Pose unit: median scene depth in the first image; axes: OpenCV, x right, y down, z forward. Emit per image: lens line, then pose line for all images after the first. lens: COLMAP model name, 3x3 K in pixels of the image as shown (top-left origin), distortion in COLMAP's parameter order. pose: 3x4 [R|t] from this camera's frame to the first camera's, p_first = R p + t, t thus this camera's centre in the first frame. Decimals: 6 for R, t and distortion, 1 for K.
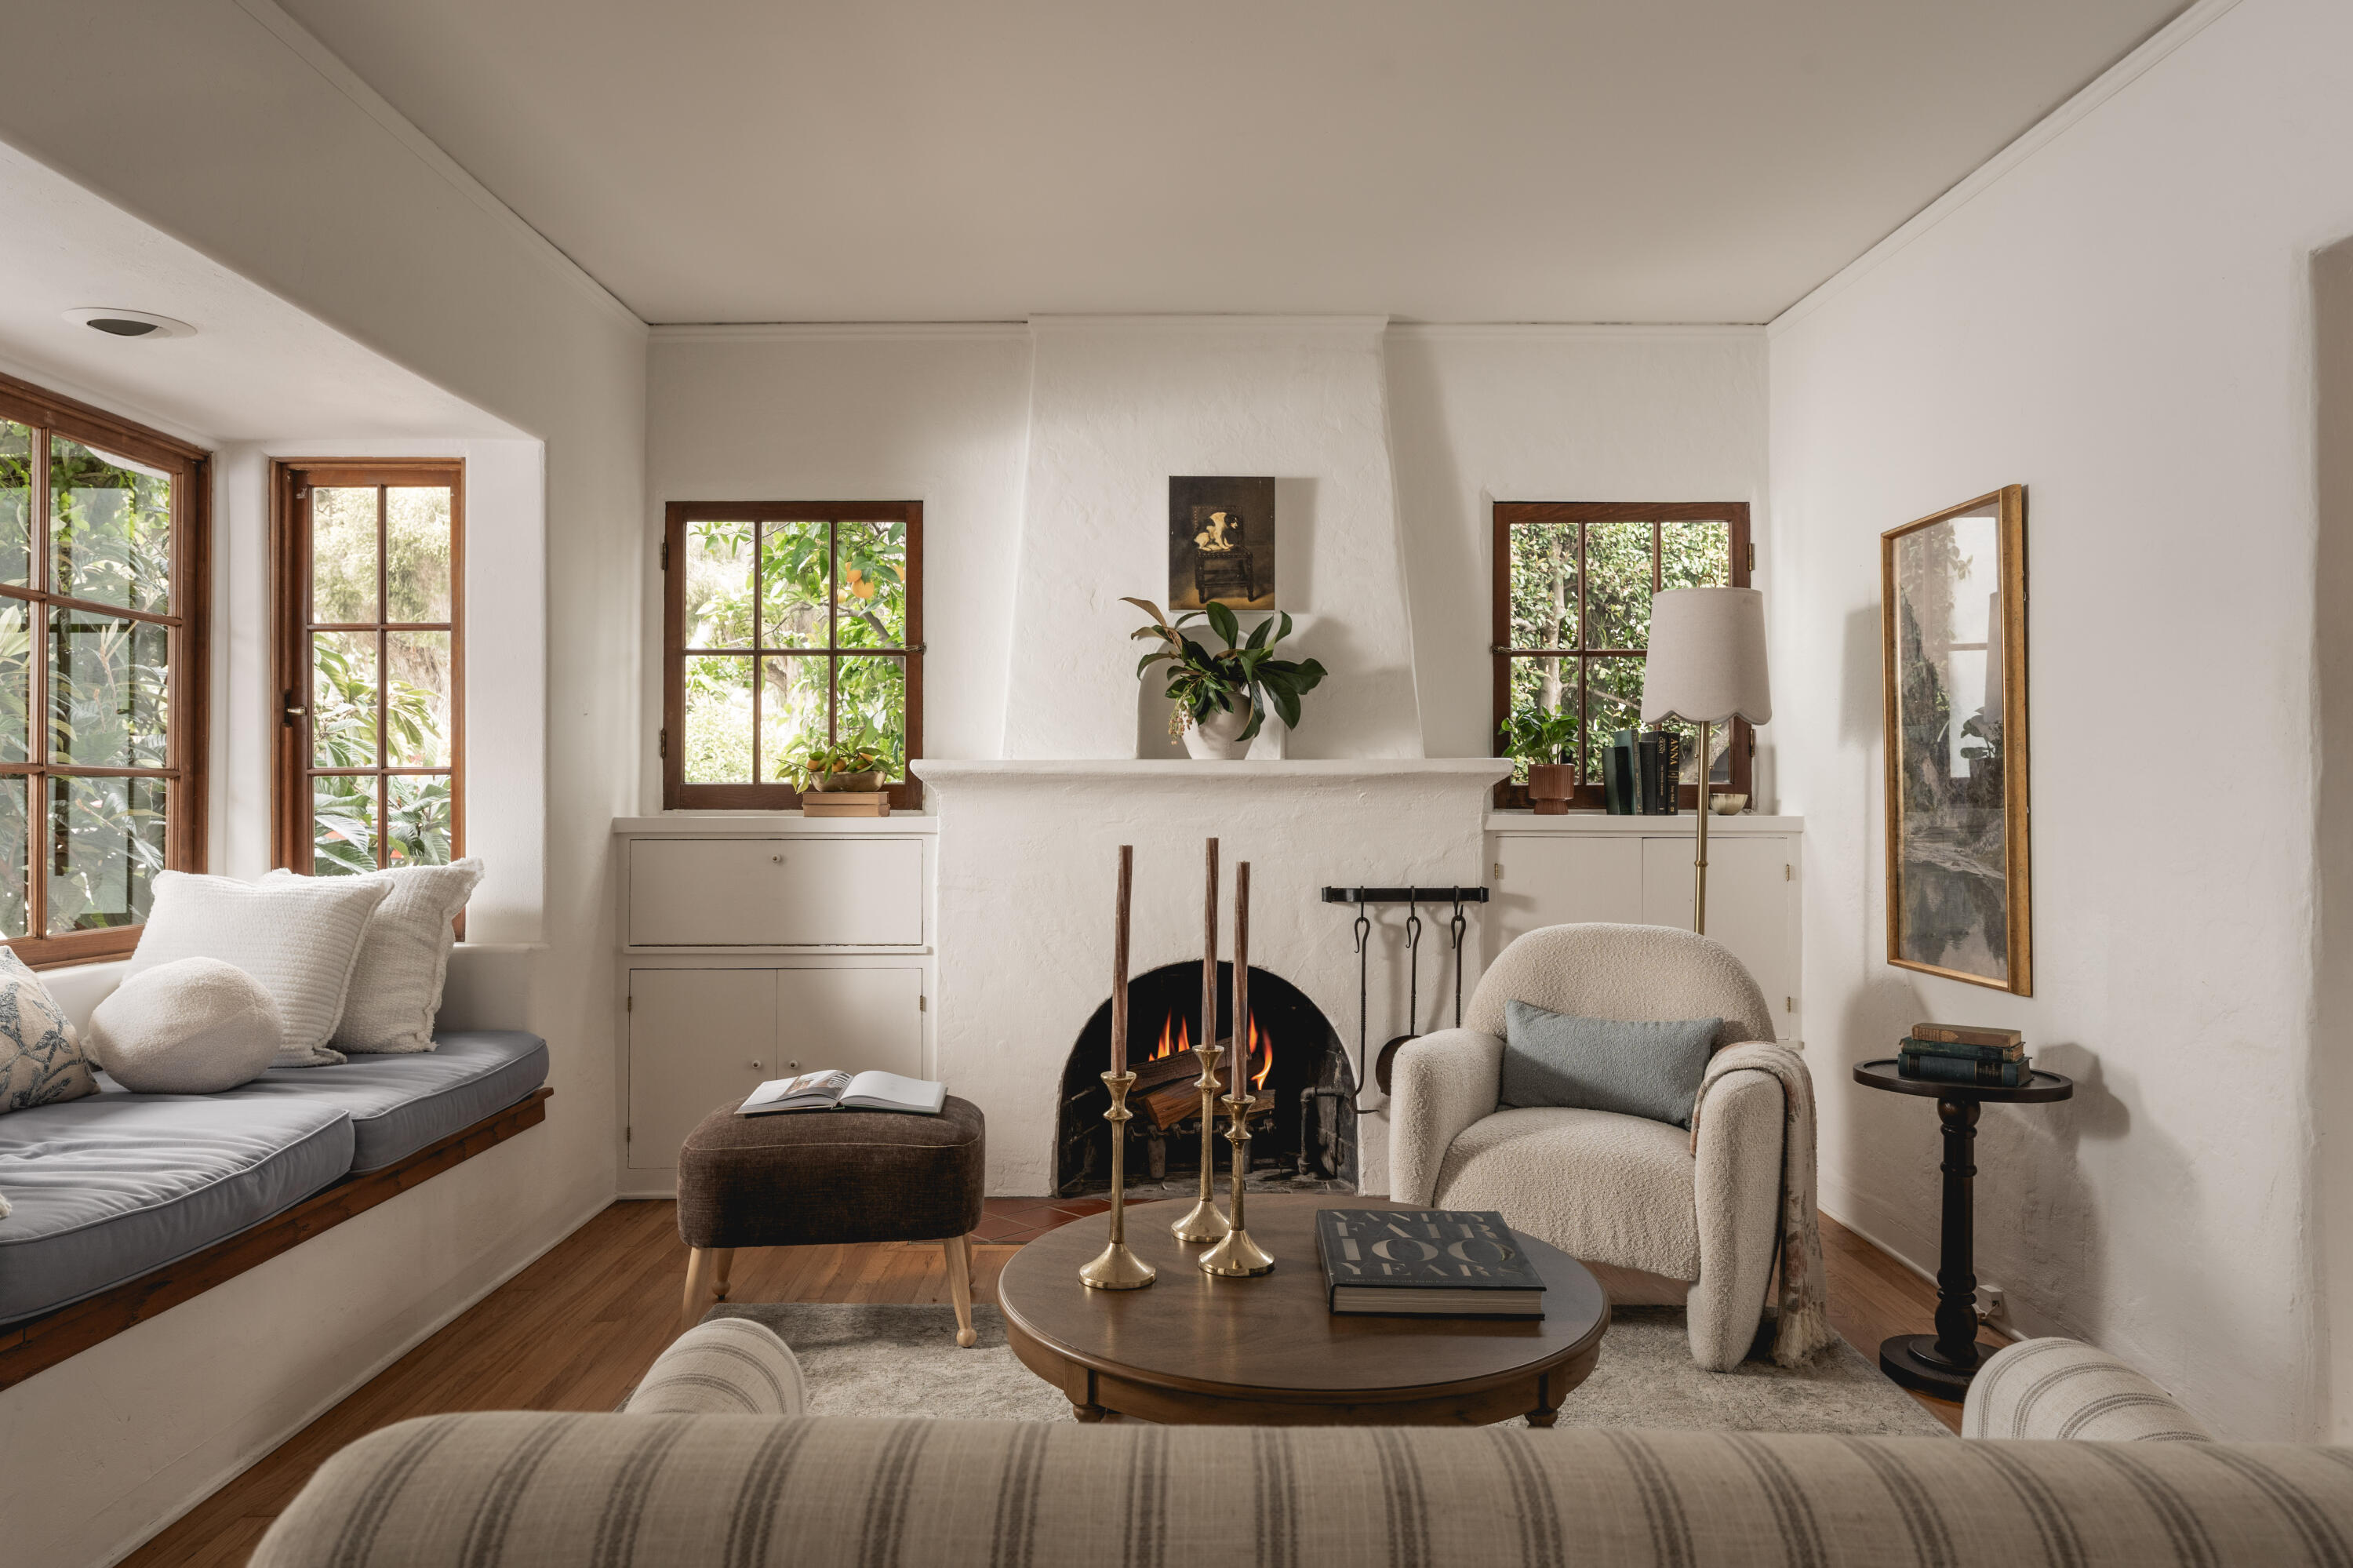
lens RADIAL K [[1521.7, 0, 1176.5], [0, 1521.7, 784.0], [0, 0, 1]] dist [0.003942, 0.001874]
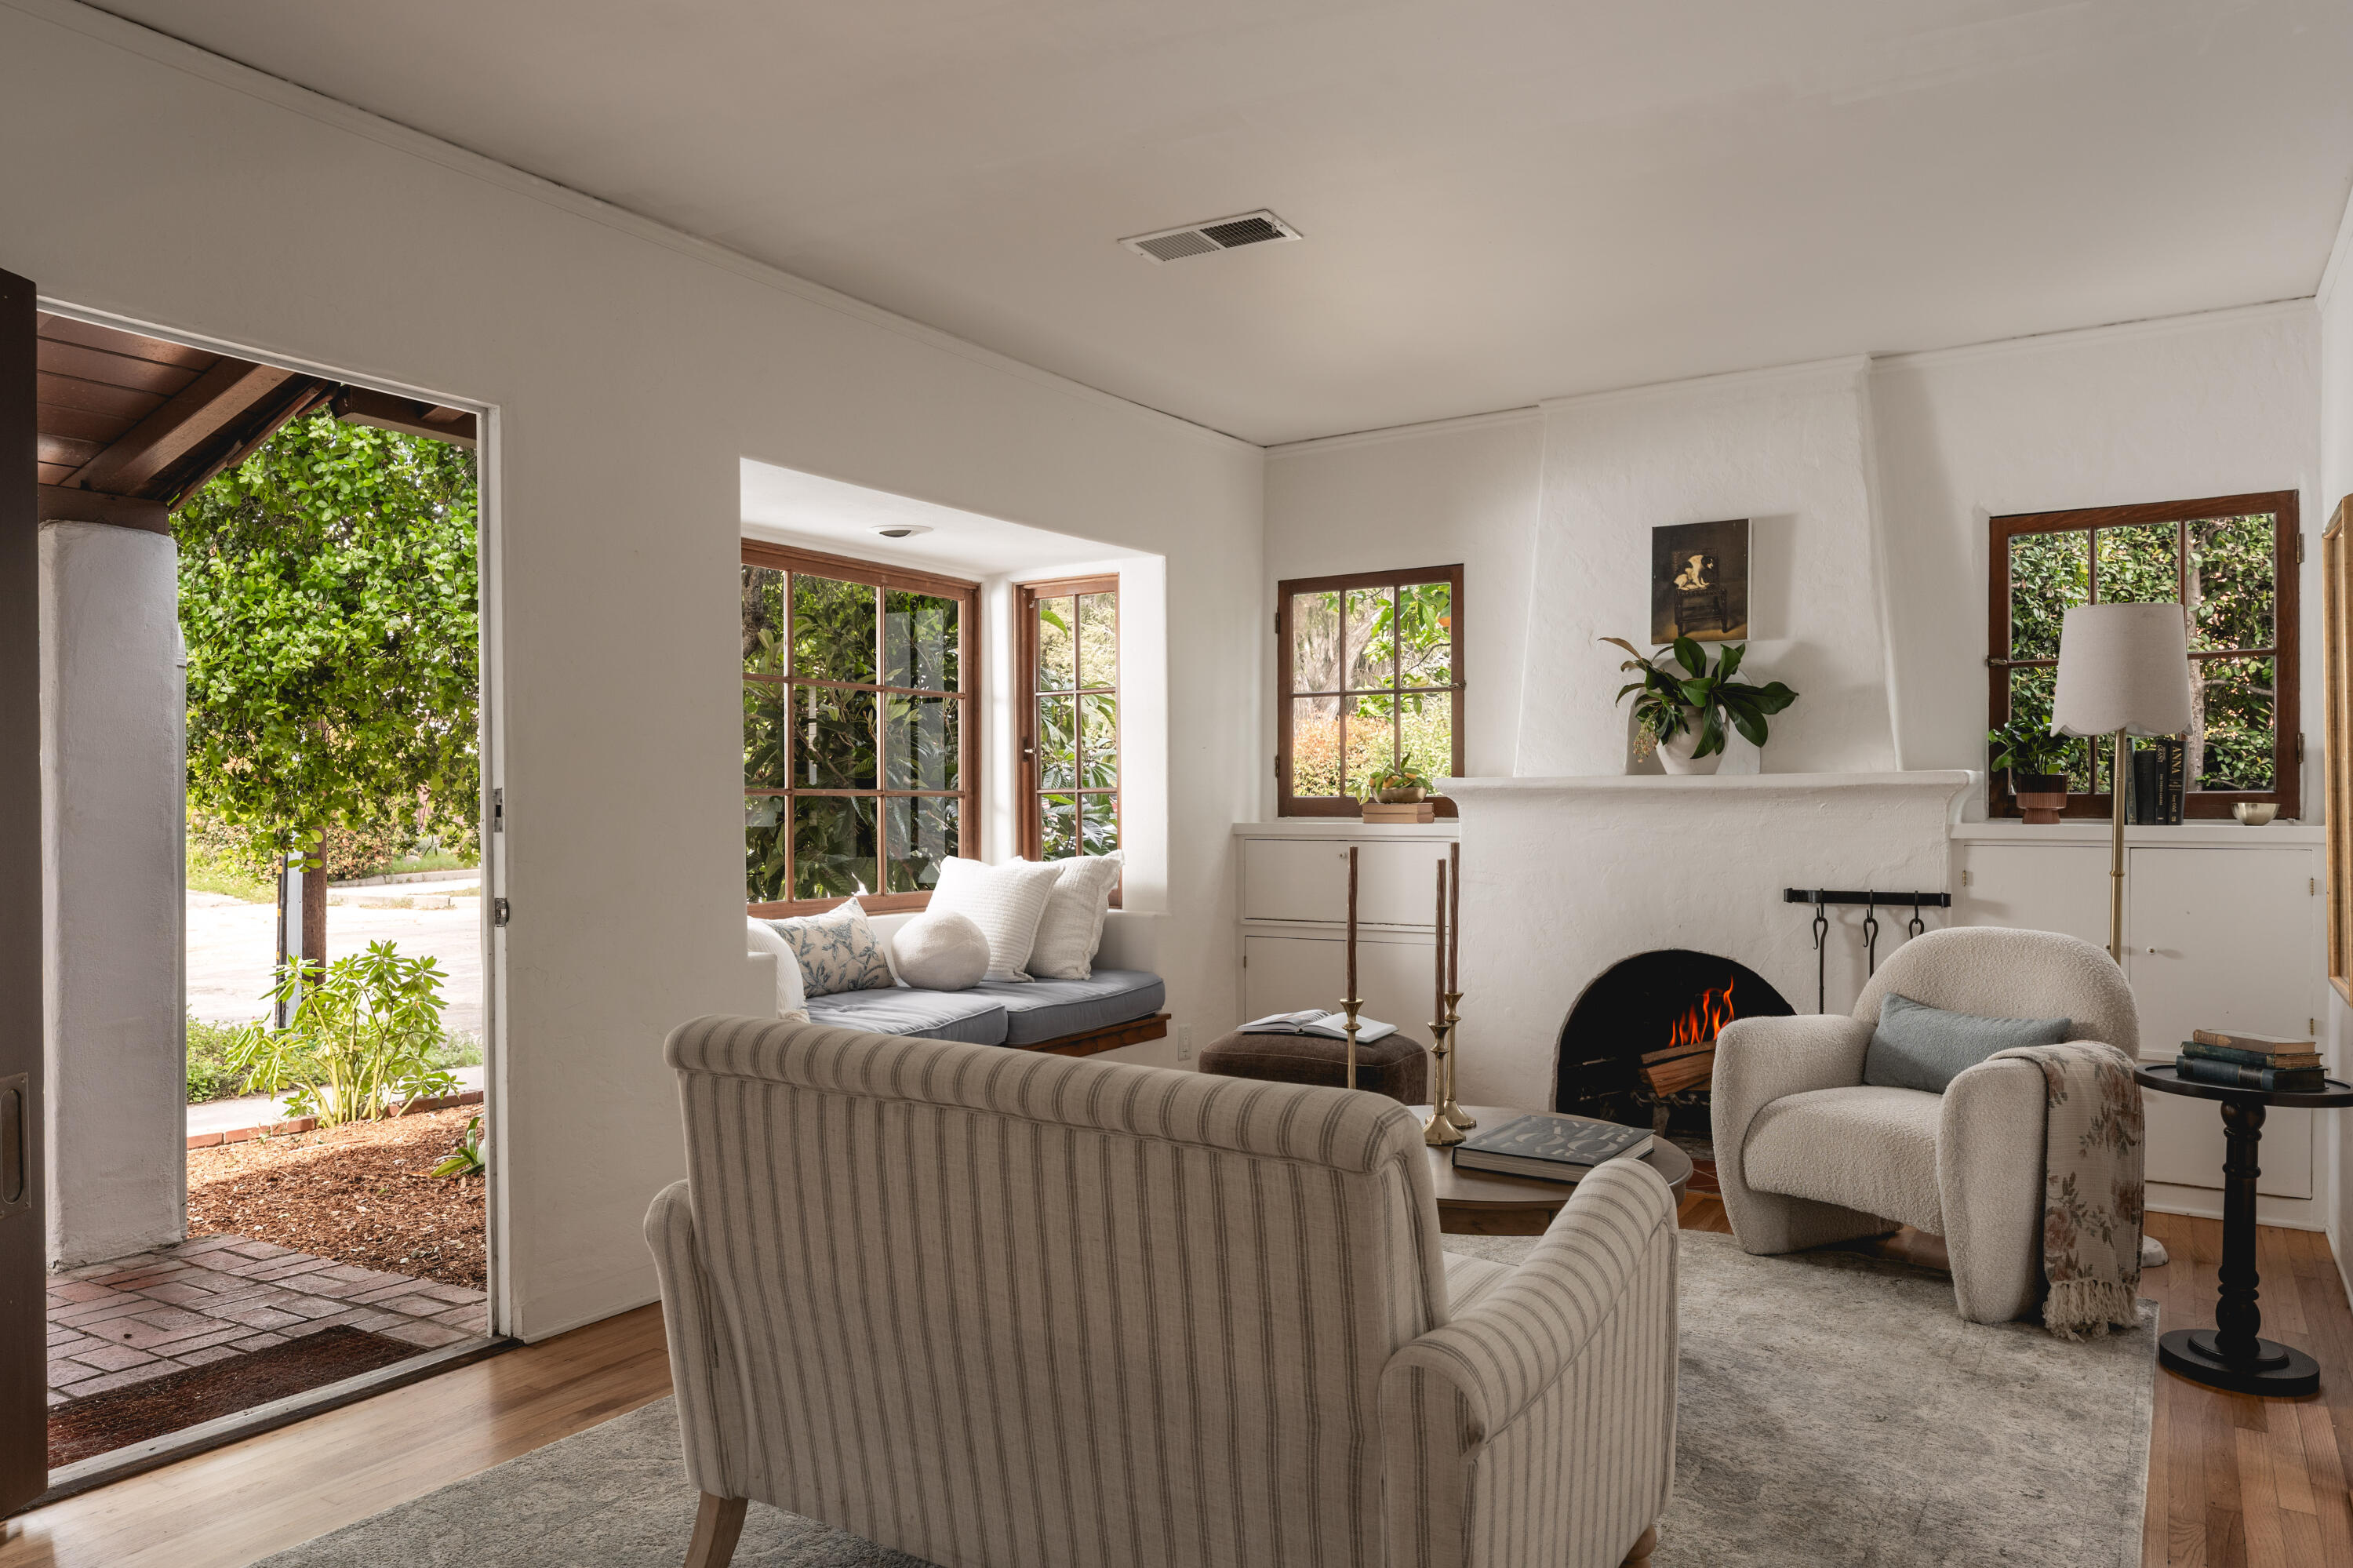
lens RADIAL K [[1600.4, 0, 1171.9], [0, 1600.4, 816.7], [0, 0, 1]] dist [0.009011, -0.002277]
pose [[0.838847, 0.002360, -0.544363, 0.353687], [0.009585, 0.999772, 0.019104, -0.011015], [0.544283, -0.021243, 0.838632, -0.216864]]
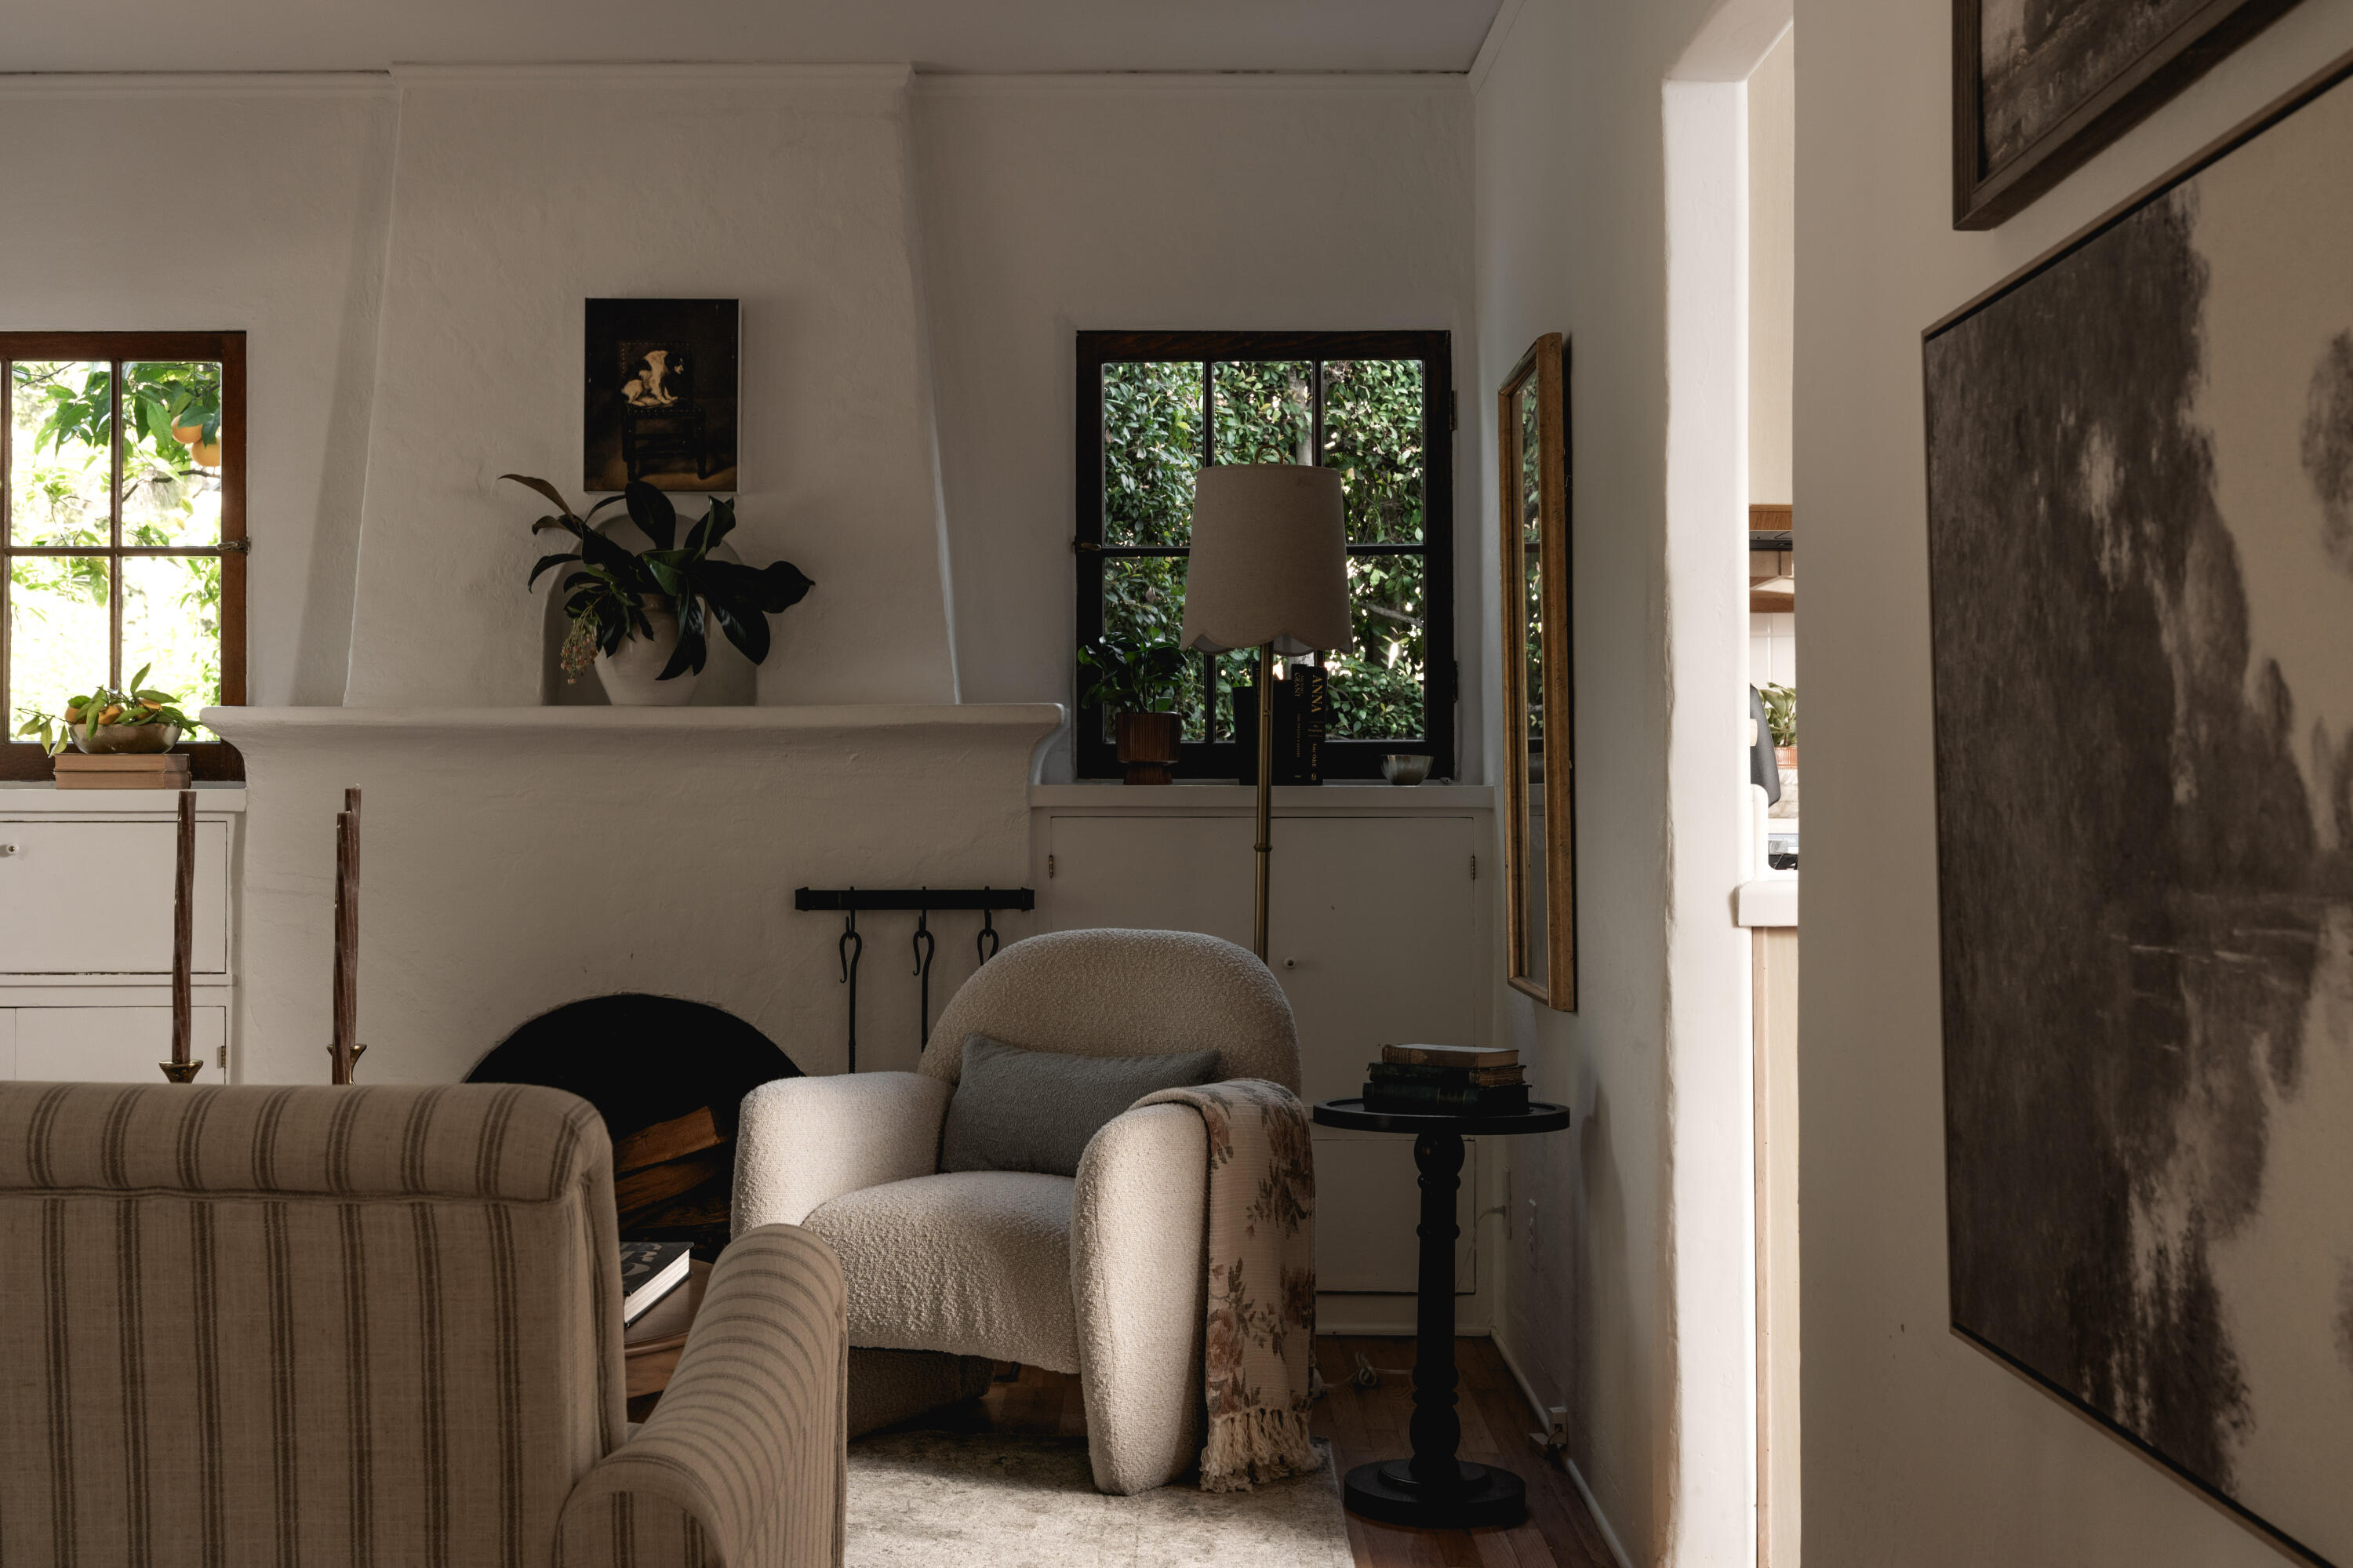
lens RADIAL K [[2894.2, 0, 1176.5], [0, 2894.2, 784.0], [0, 0, 1]] dist [0.022337, 0.070064]
pose [[0.999923, -0.001948, -0.012274, 0.284577], [0.001968, 0.999997, 0.001644, 0.017881], [0.012270, -0.001668, 0.999923, -0.324801]]
